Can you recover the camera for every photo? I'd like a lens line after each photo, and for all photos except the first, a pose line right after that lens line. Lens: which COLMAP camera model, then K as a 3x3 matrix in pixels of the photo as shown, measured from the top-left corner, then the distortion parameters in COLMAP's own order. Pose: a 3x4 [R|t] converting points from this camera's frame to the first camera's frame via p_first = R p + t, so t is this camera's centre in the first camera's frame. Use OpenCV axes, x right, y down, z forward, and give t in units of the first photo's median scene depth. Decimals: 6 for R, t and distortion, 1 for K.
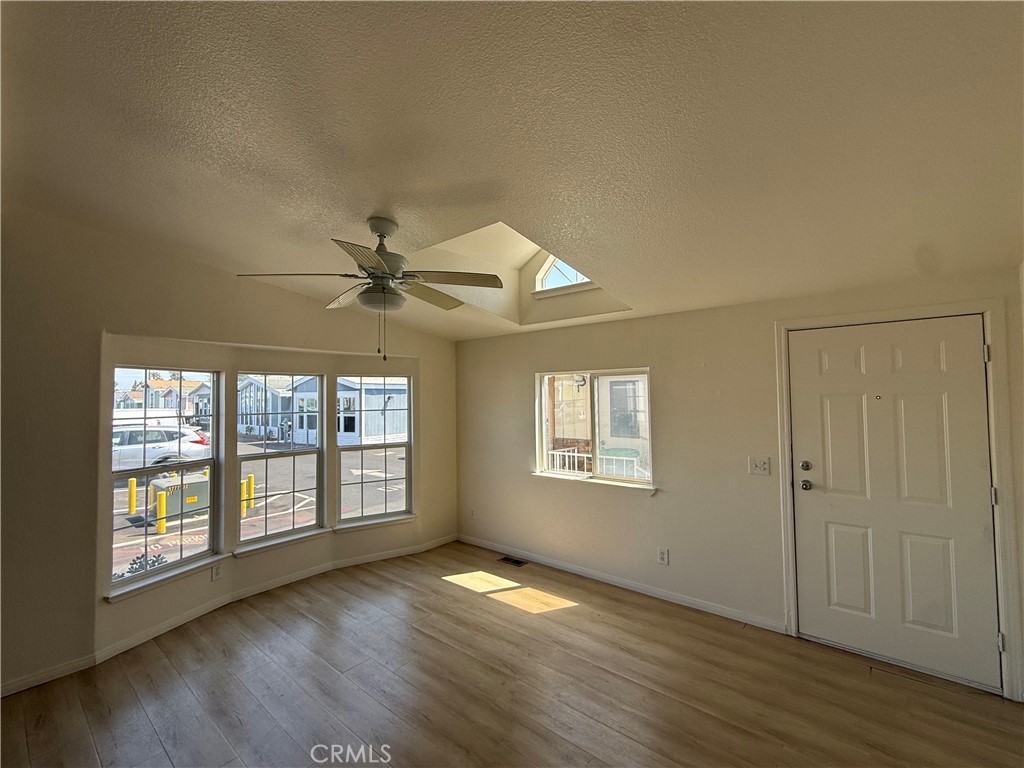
lens RADIAL K [[439.6, 0, 512.3], [0, 439.6, 382.9], [0, 0, 1]] dist [0.002312, 0.000513]
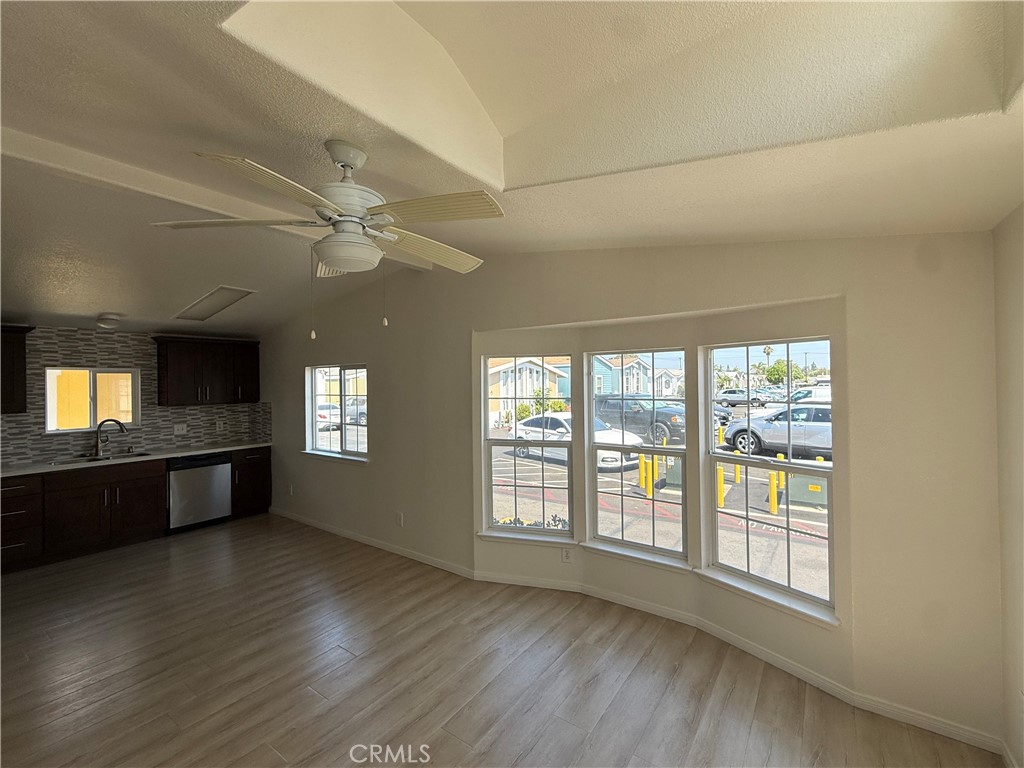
lens RADIAL K [[439.6, 0, 511.3], [0, 439.6, 383.5], [0, 0, 1]] dist [0.002312, 0.000513]
pose [[0.064175, 0.010127, -0.997887, 0.308911], [0.047883, 0.998766, 0.013216, 0.021552], [0.996789, -0.048630, 0.063611, 0.817435]]
